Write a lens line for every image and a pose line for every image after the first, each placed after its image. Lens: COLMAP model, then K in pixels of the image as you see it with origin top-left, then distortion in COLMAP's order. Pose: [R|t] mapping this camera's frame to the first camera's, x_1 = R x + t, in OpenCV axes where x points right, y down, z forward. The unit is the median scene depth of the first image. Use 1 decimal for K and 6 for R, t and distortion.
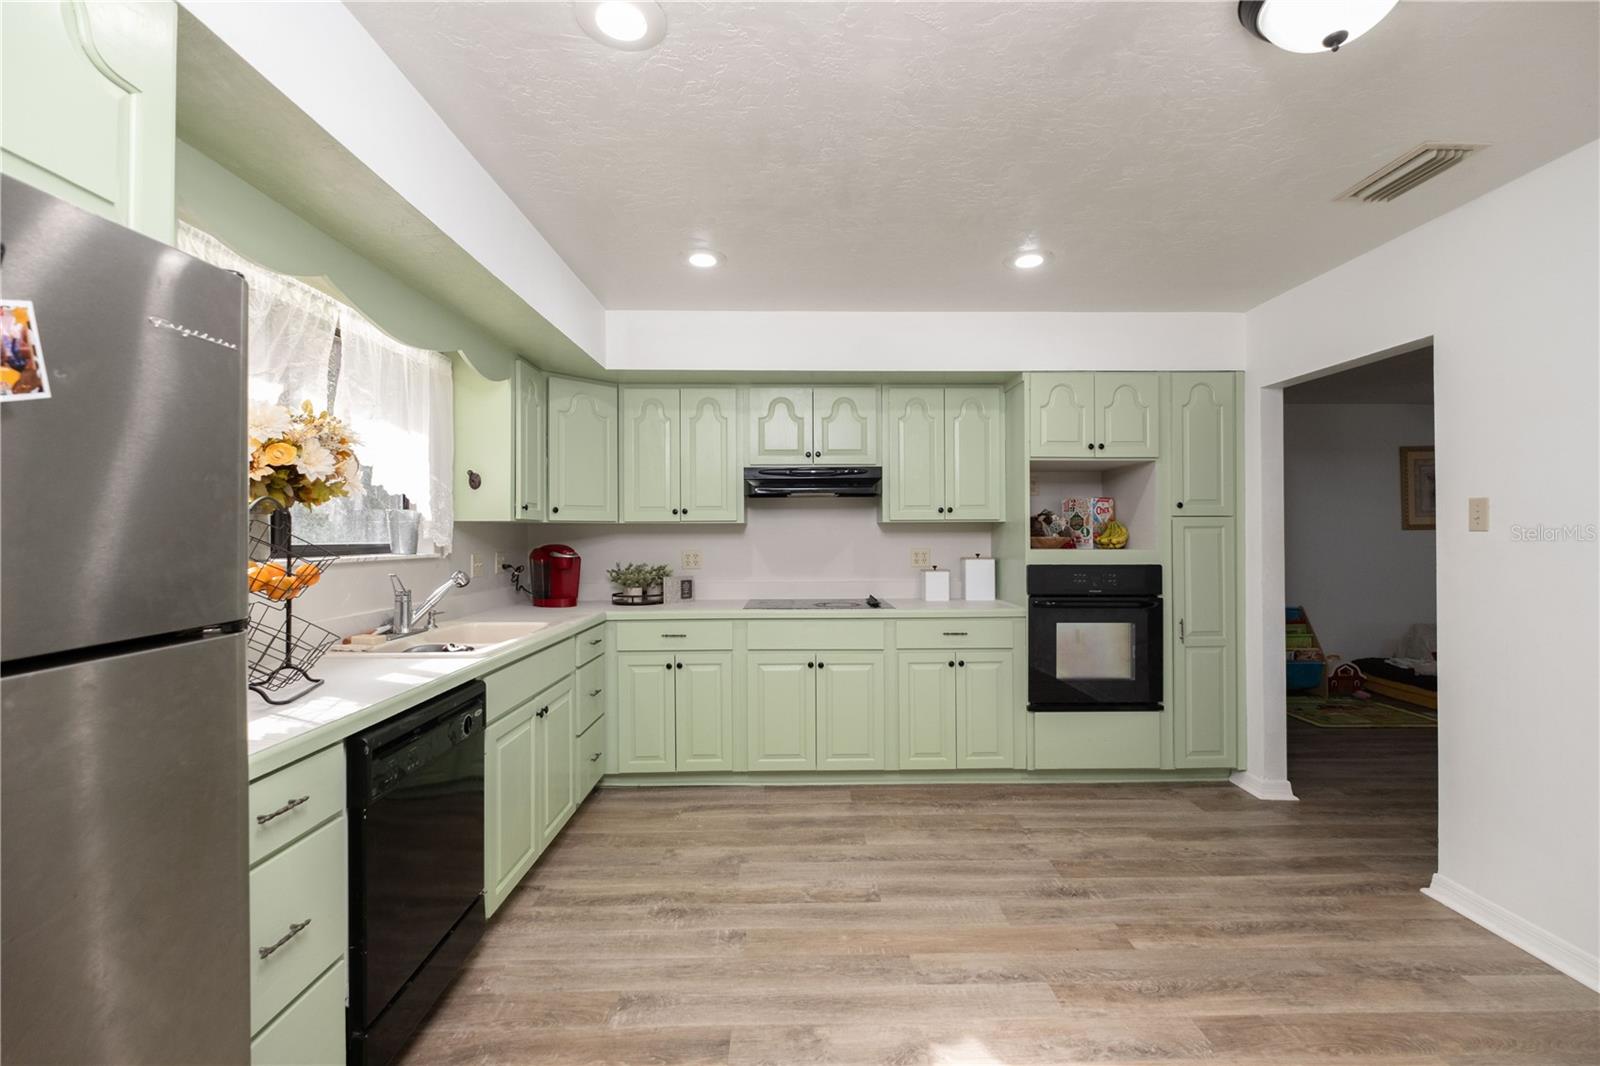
lens RADIAL K [[686.9, 0, 807.5], [0, 686.9, 530.6], [0, 0, 1]] dist [-0.002411, -0.000417]
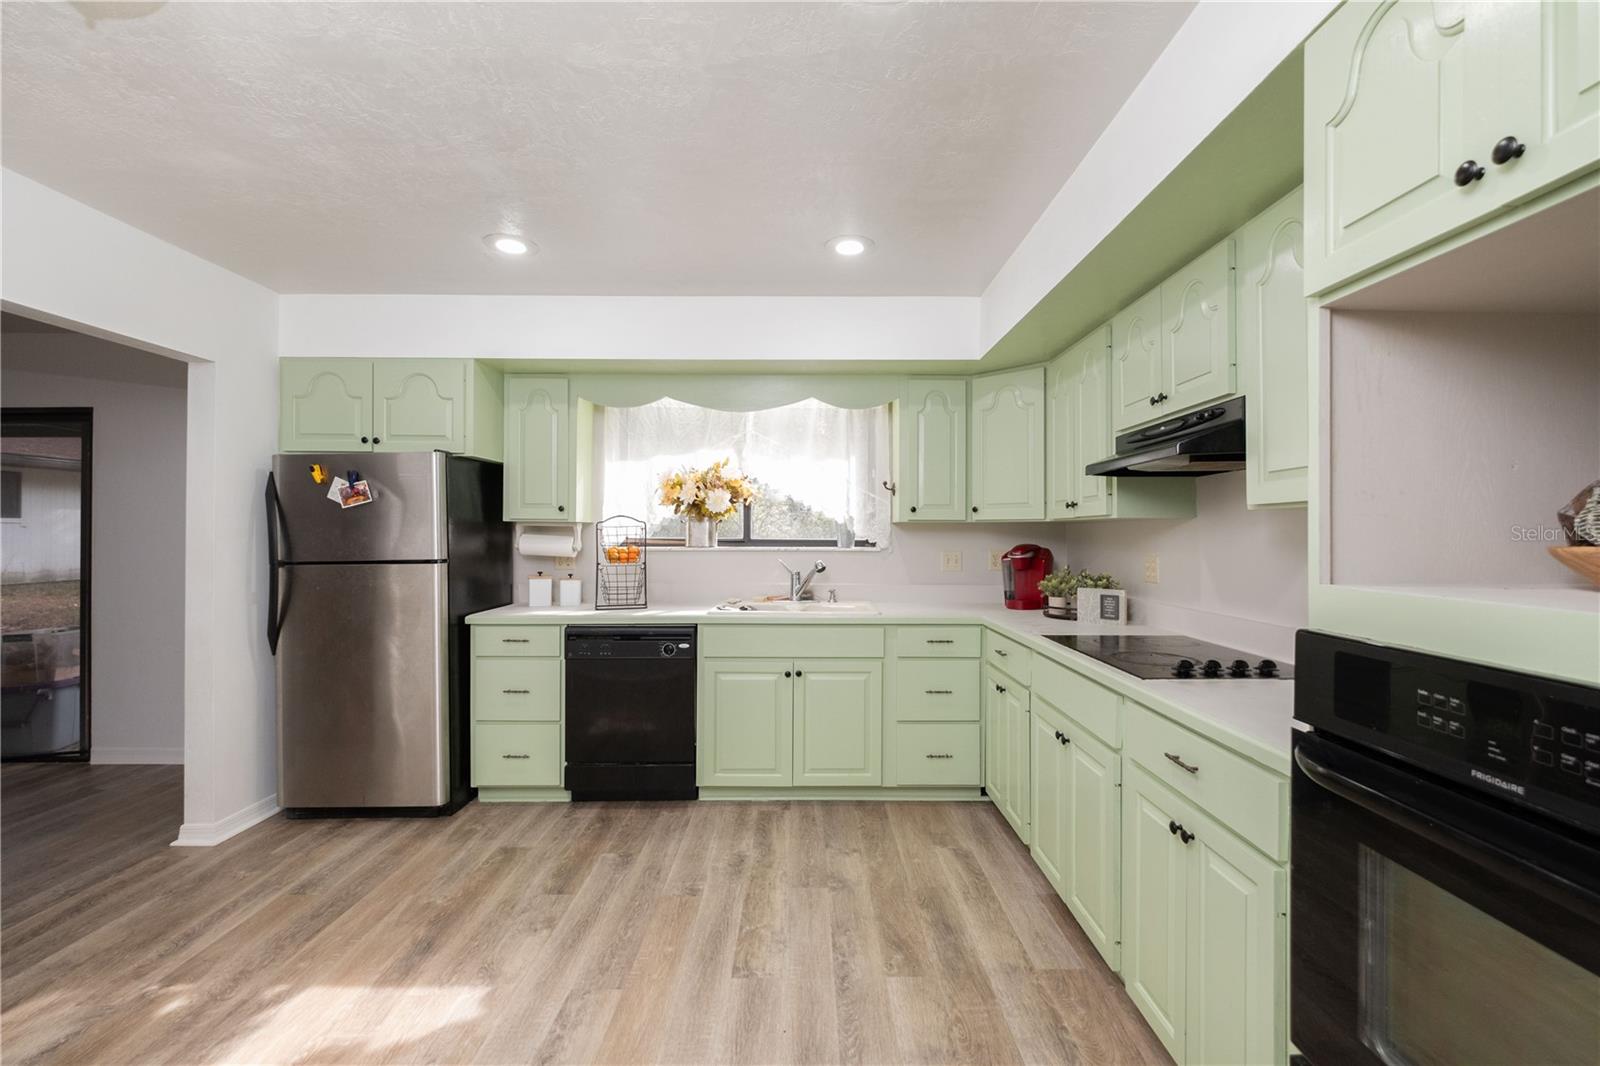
lens RADIAL K [[686.9, 0, 810.2], [0, 686.9, 532.8], [0, 0, 1]] dist [-0.002411, -0.000417]
pose [[-0.002295, 0.002659, -0.999994, 0.836195], [0.004356, 0.999987, 0.002649, 0.001164], [0.999988, -0.004349, -0.002306, 0.984089]]
